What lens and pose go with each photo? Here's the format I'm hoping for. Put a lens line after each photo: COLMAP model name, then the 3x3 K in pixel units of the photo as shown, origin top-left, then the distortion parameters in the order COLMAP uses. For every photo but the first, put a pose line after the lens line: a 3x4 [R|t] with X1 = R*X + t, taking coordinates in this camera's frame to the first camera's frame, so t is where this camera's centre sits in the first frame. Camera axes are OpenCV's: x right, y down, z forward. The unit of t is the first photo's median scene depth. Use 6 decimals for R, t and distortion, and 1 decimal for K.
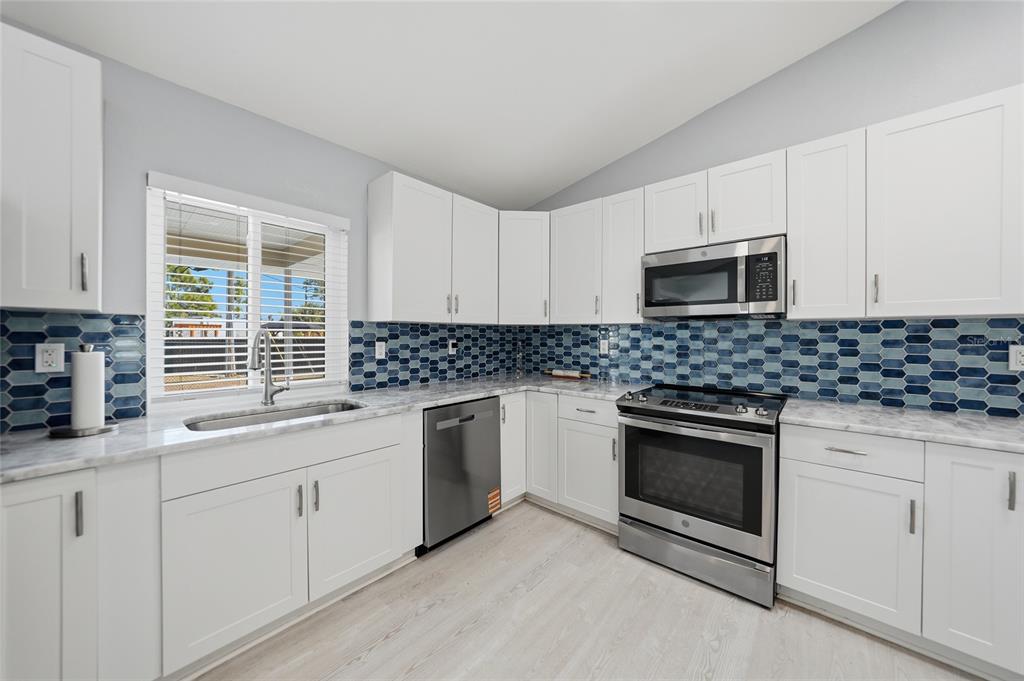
lens RADIAL K [[357.5, 0, 509.5], [0, 357.5, 337.2], [0, 0, 1]] dist [-0.016474, 0.001465]
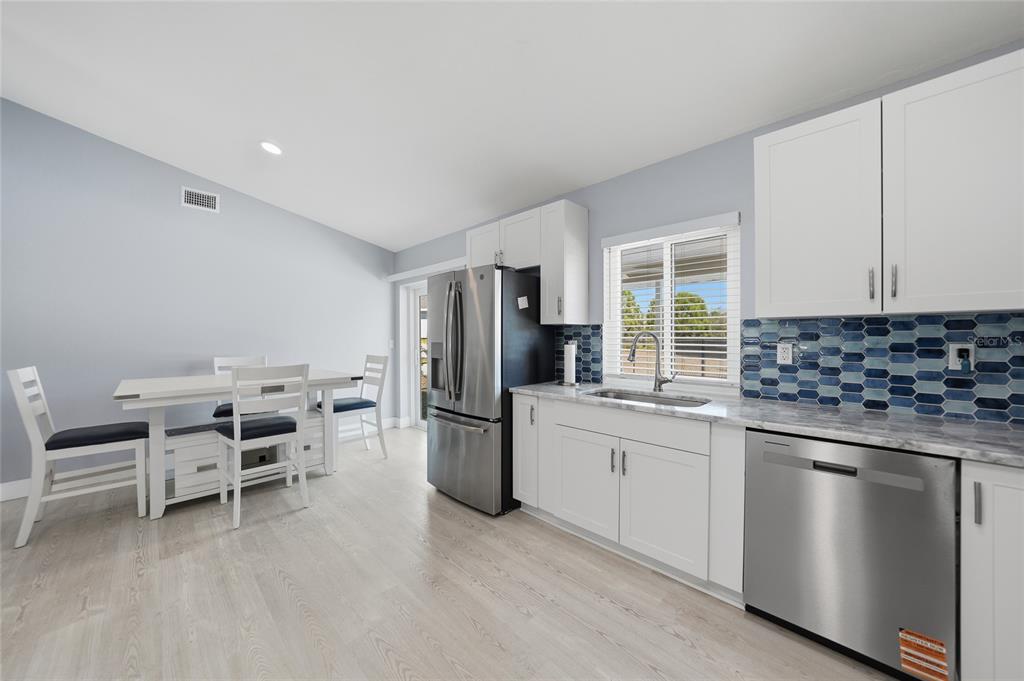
lens RADIAL K [[357.5, 0, 514.0], [0, 357.5, 340.9], [0, 0, 1]] dist [-0.016474, 0.001465]
pose [[-0.044143, 0.008387, -0.998990, 0.471770], [-0.003200, 0.999958, 0.008536, 0.002547], [0.999020, 0.003574, -0.044114, 0.428183]]
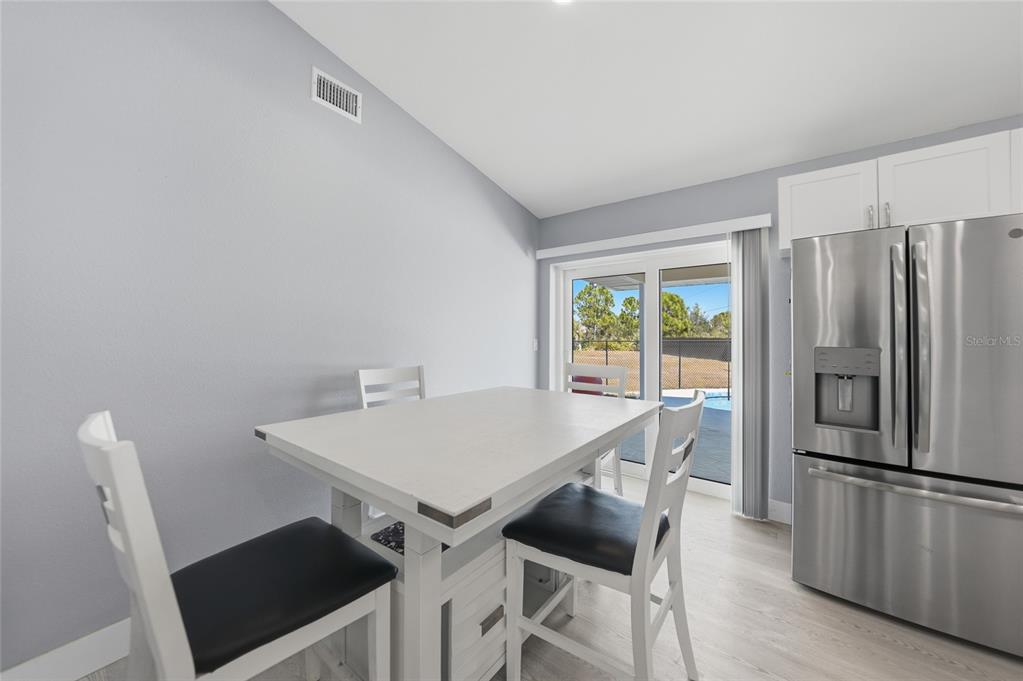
lens RADIAL K [[357.2, 0, 508.7], [0, 357.2, 333.6], [0, 0, 1]] dist [-0.016474, 0.001465]
pose [[0.065678, -0.008301, -0.997806, -0.068404], [-0.009453, 0.999915, -0.008941, 0.006620], [0.997796, 0.010019, 0.065594, -0.576164]]
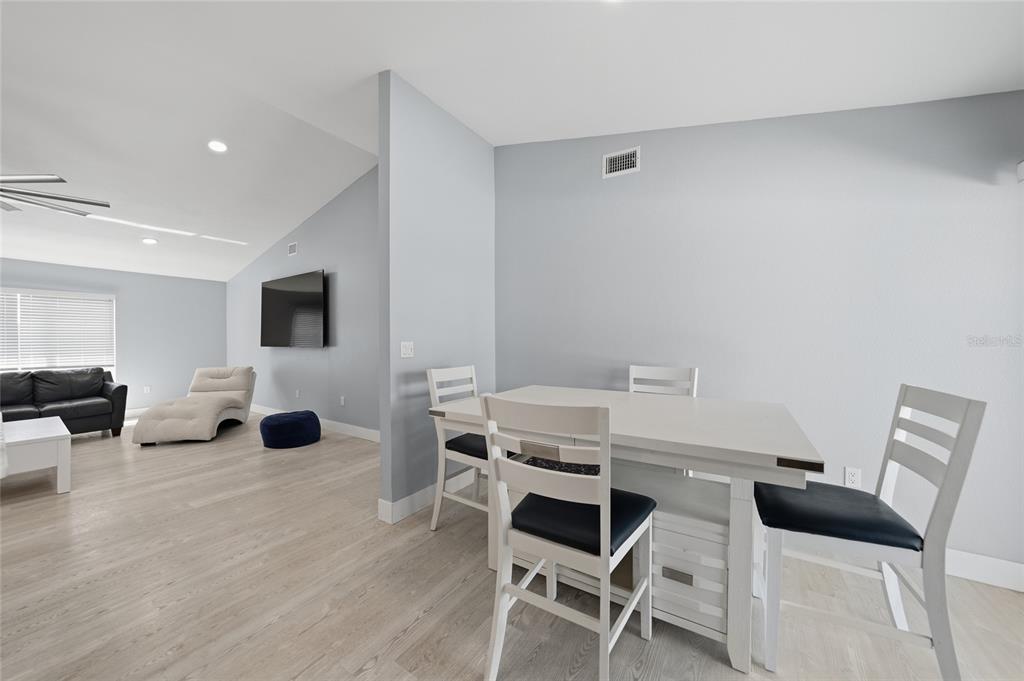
lens RADIAL K [[357.5, 0, 517.2], [0, 357.5, 340.7], [0, 0, 1]] dist [-0.016474, 0.001465]
pose [[-0.989093, 0.007971, -0.147078, -0.425883], [0.006731, 0.999938, 0.008922, 0.000101], [0.147140, 0.007834, -0.989085, 0.160414]]
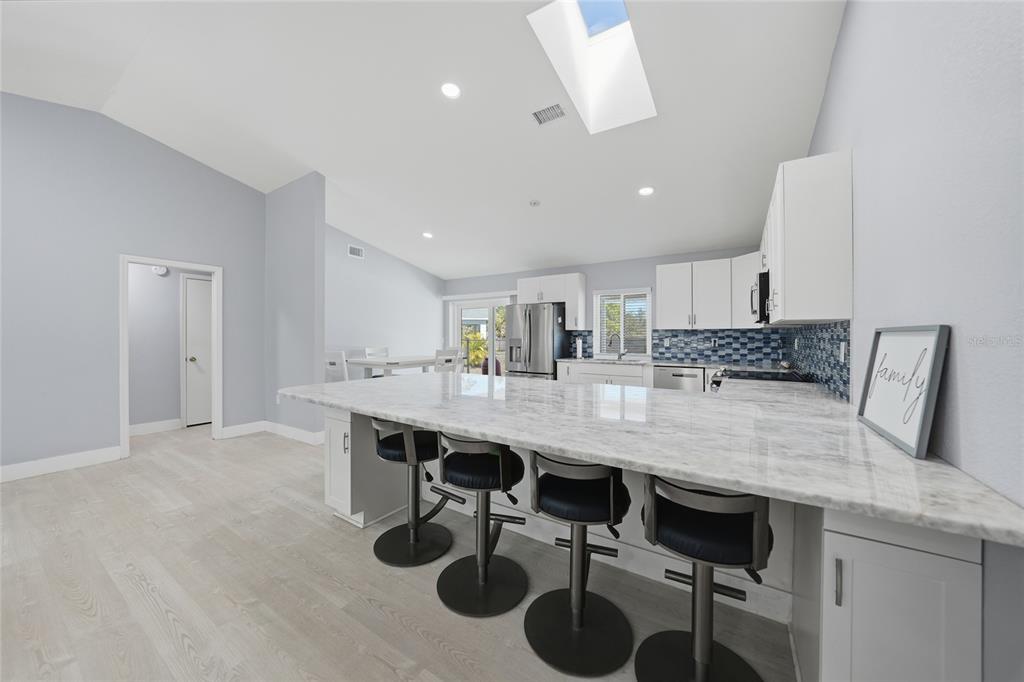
lens RADIAL K [[357.5, 0, 518.1], [0, 357.5, 339.2], [0, 0, 1]] dist [-0.016474, 0.001465]
pose [[0.167567, 0.007363, -0.985833, 1.635936], [-0.004913, 0.999966, 0.006634, 0.006234], [0.985848, 0.003731, 0.167597, -0.253890]]
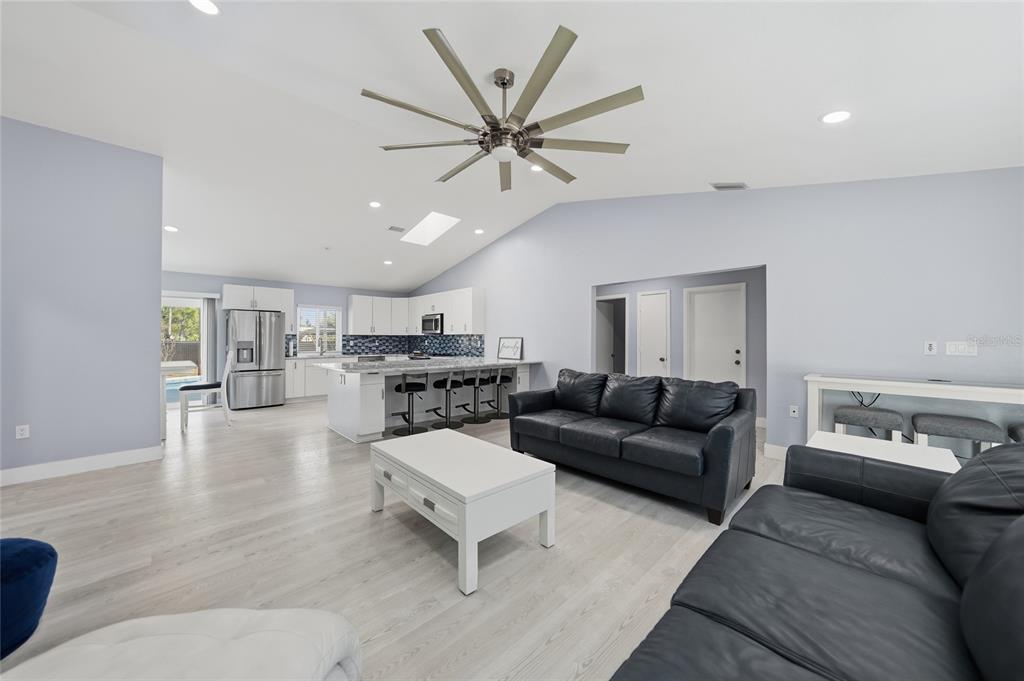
lens RADIAL K [[357.5, 0, 507.3], [0, 357.5, 341.2], [0, 0, 1]] dist [-0.016474, 0.001465]
pose [[0.997017, 0.000271, -0.077181, 1.407859], [-0.000298, 1.000000, -0.000342, 0.019656], [0.077181, 0.000364, 0.997017, -2.319866]]
